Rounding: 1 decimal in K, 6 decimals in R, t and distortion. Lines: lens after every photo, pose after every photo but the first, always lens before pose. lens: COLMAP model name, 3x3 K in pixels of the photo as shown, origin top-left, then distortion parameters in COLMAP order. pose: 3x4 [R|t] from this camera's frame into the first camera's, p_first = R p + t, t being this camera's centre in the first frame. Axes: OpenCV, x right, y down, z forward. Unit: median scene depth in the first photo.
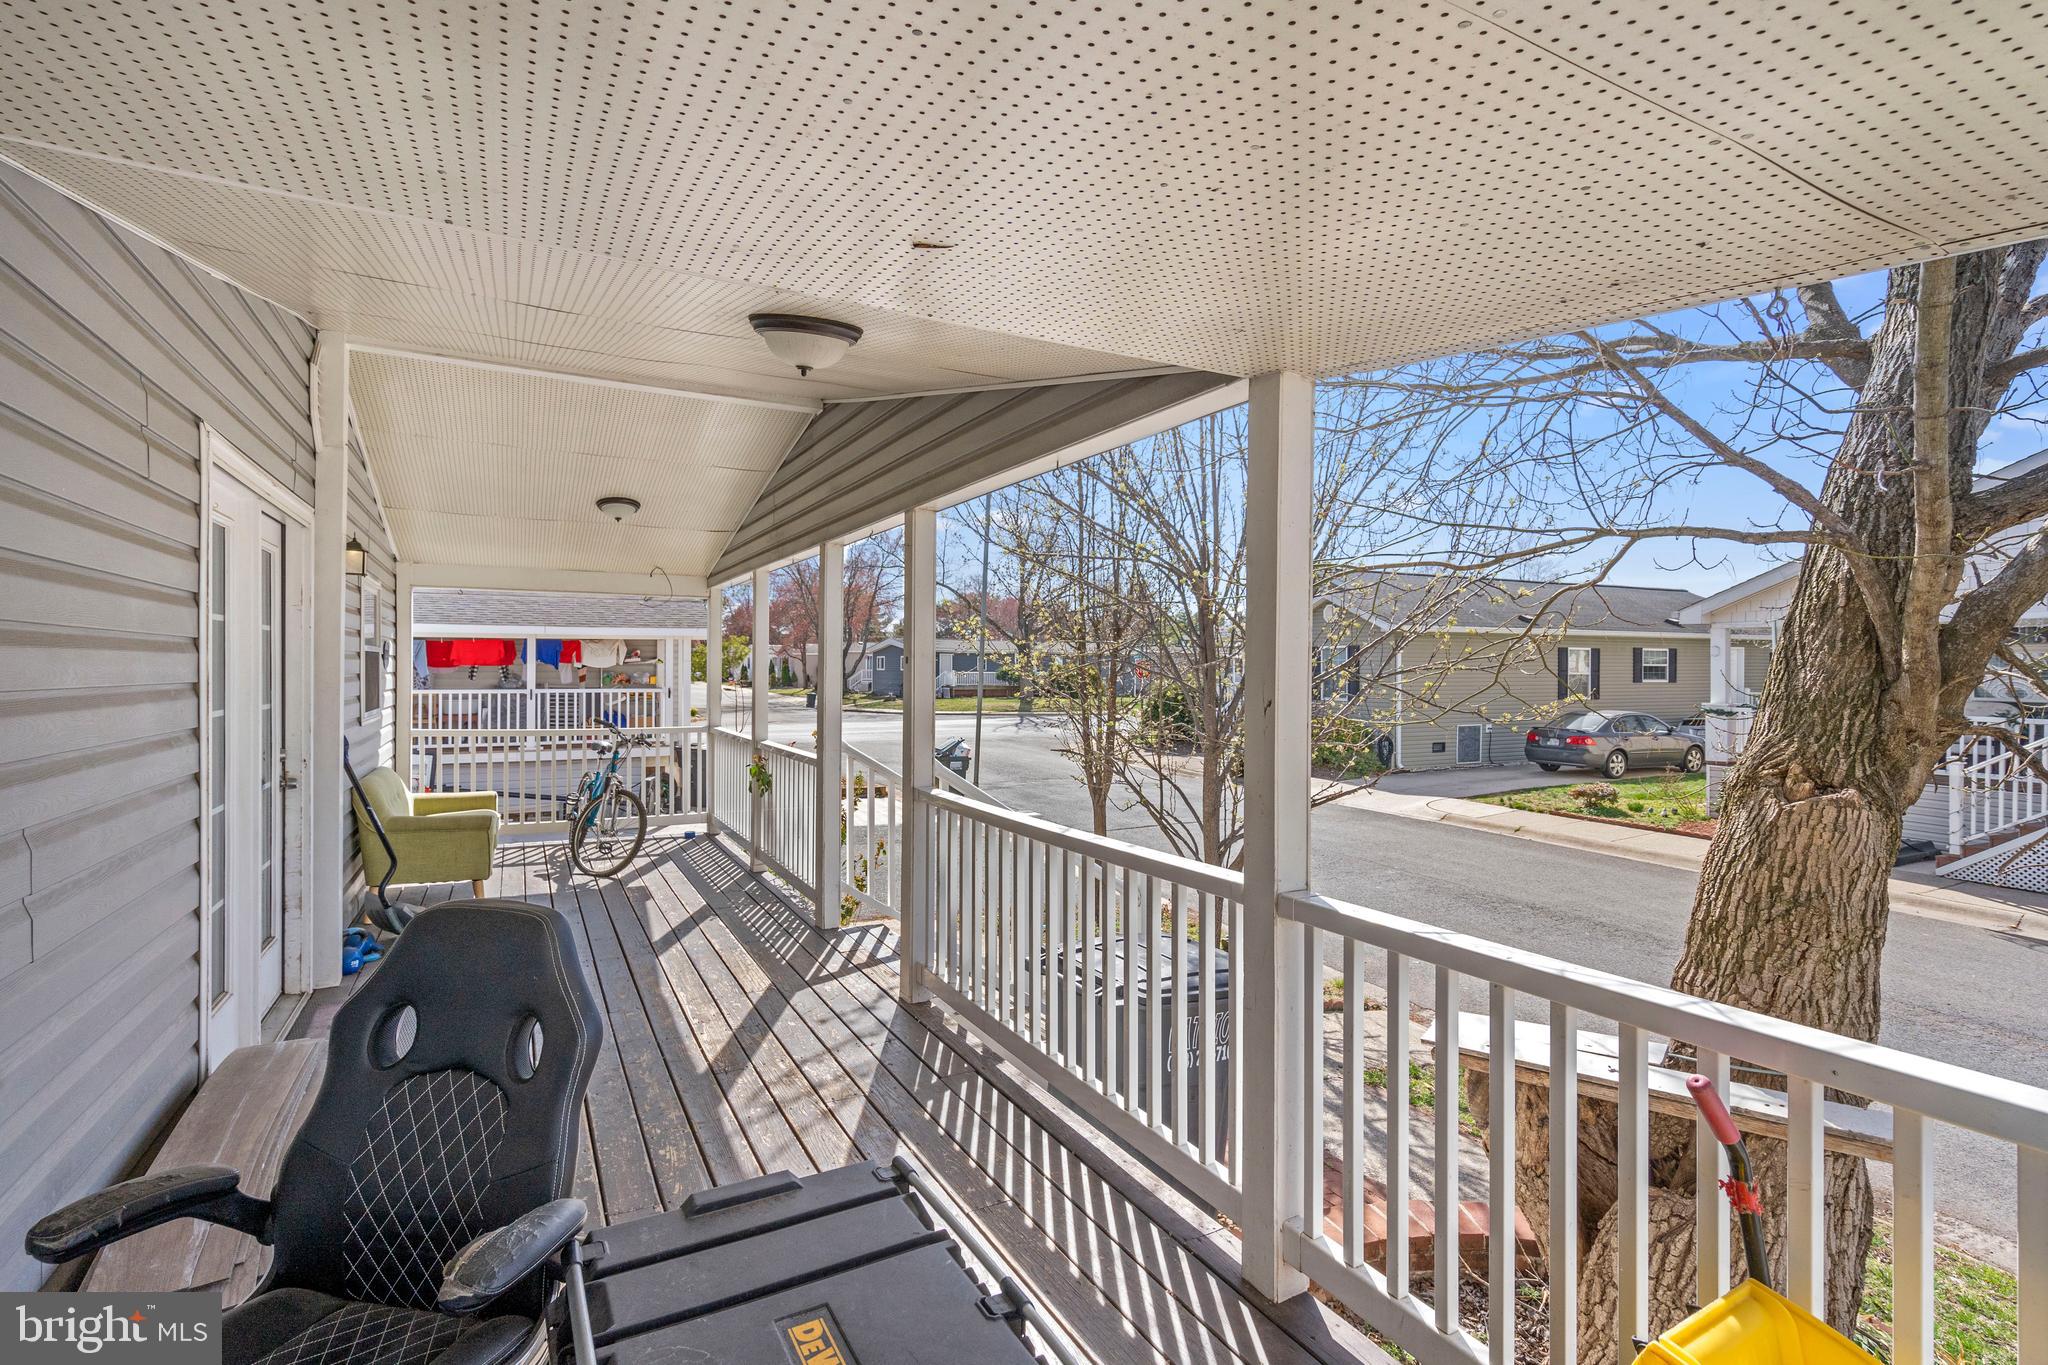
lens RADIAL K [[928.5, 0, 1021.5], [0, 928.5, 680.4], [0, 0, 1]] dist [-0.004561, 0.000810]
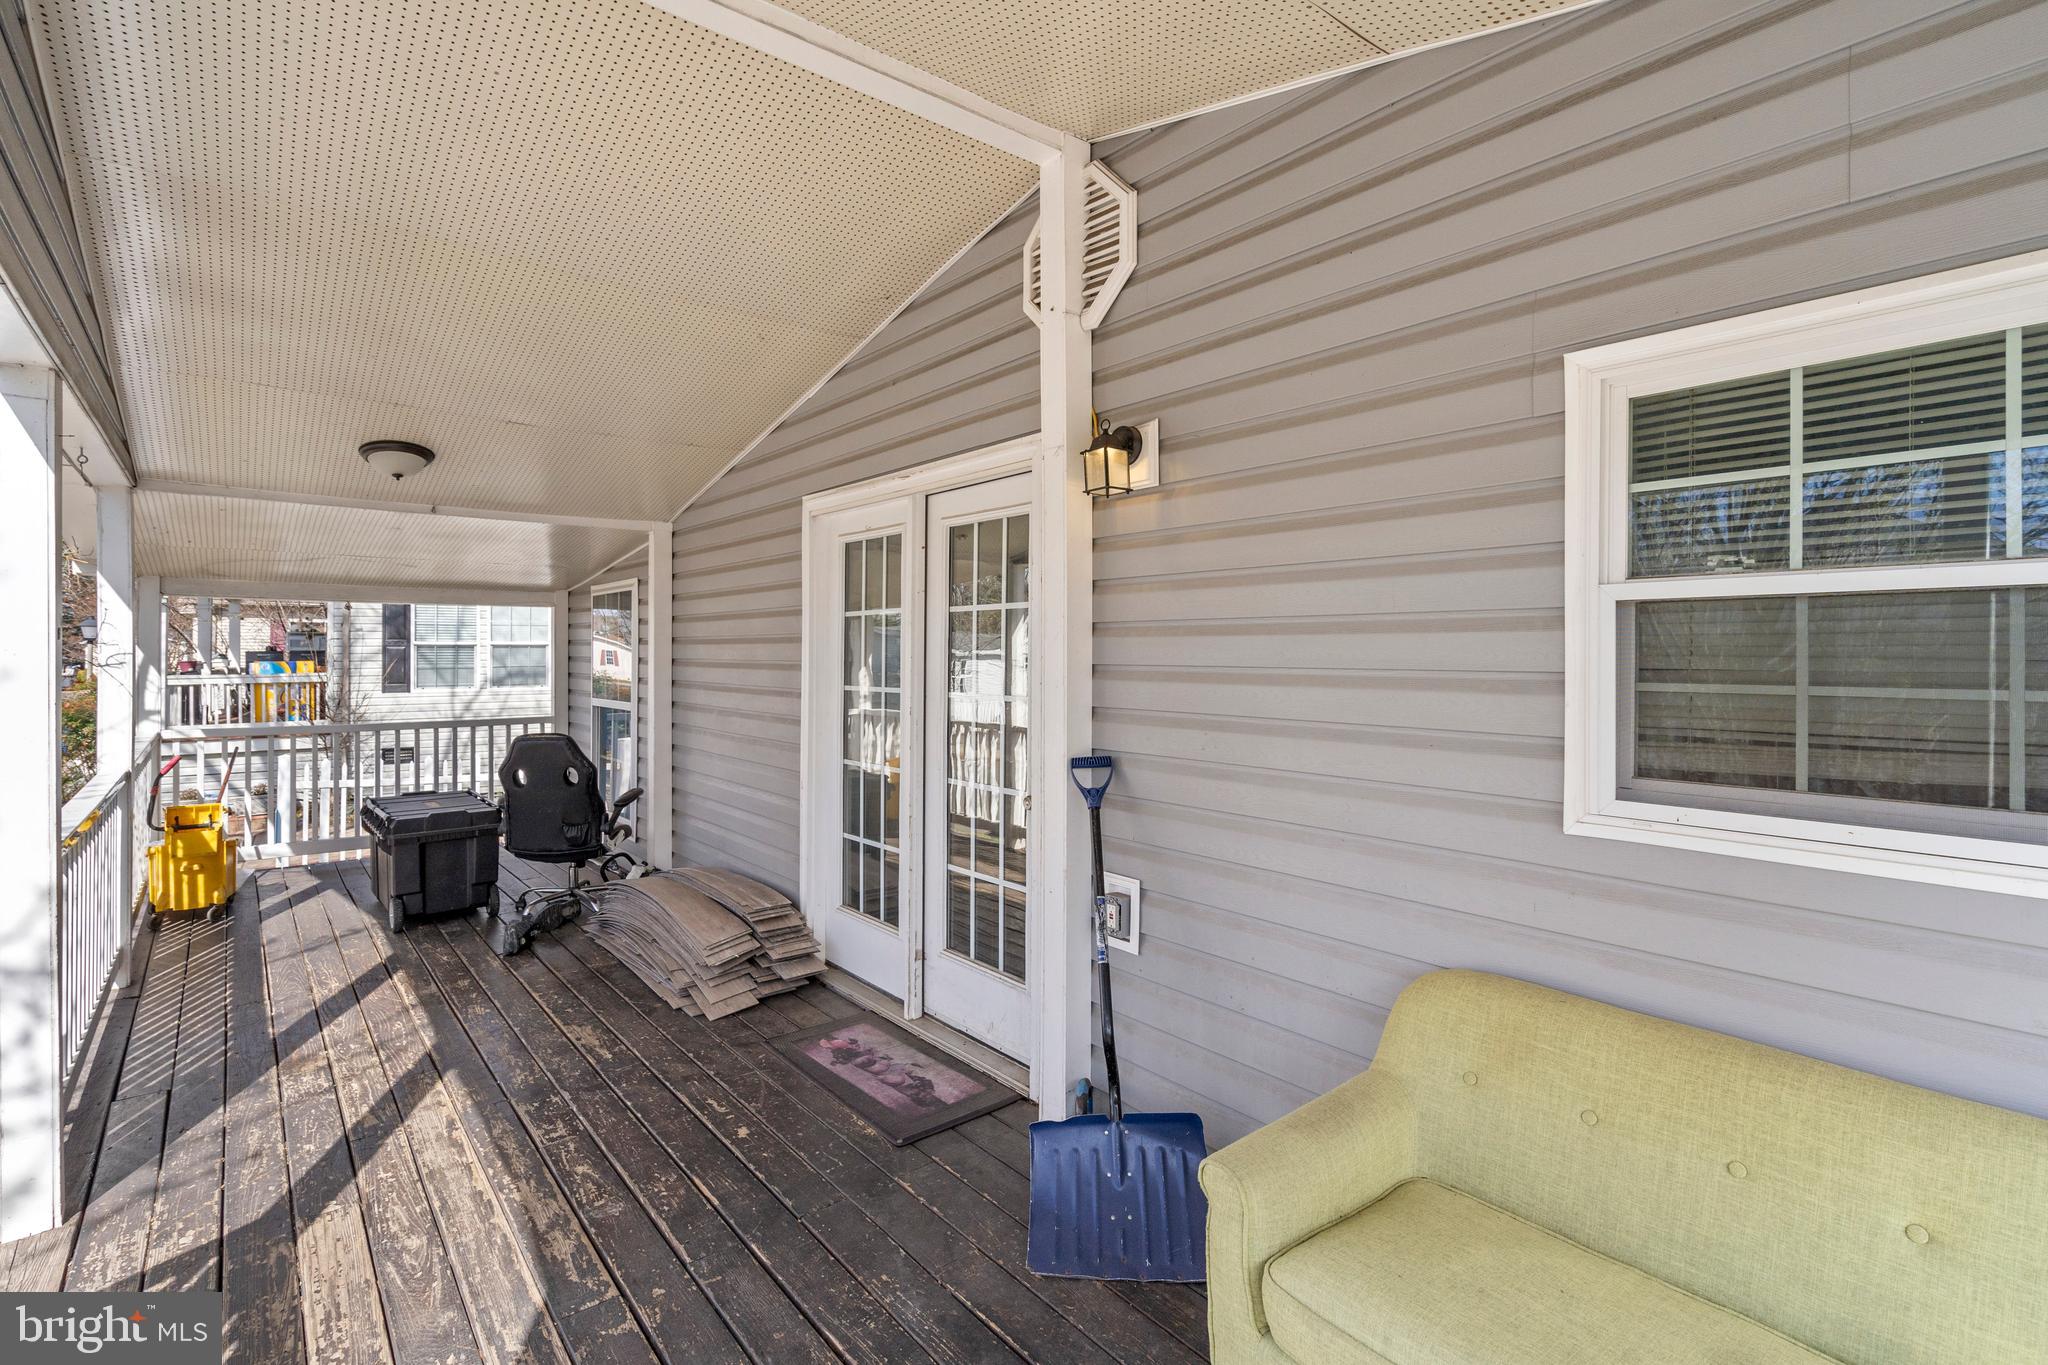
lens RADIAL K [[928.5, 0, 1022.2], [0, 928.5, 670.5], [0, 0, 1]] dist [-0.004561, 0.000810]
pose [[-0.979543, -0.000371, -0.201233, -0.641693], [-0.002109, 0.999962, 0.008422, -0.003057], [0.201222, 0.008674, -0.979507, 1.806381]]
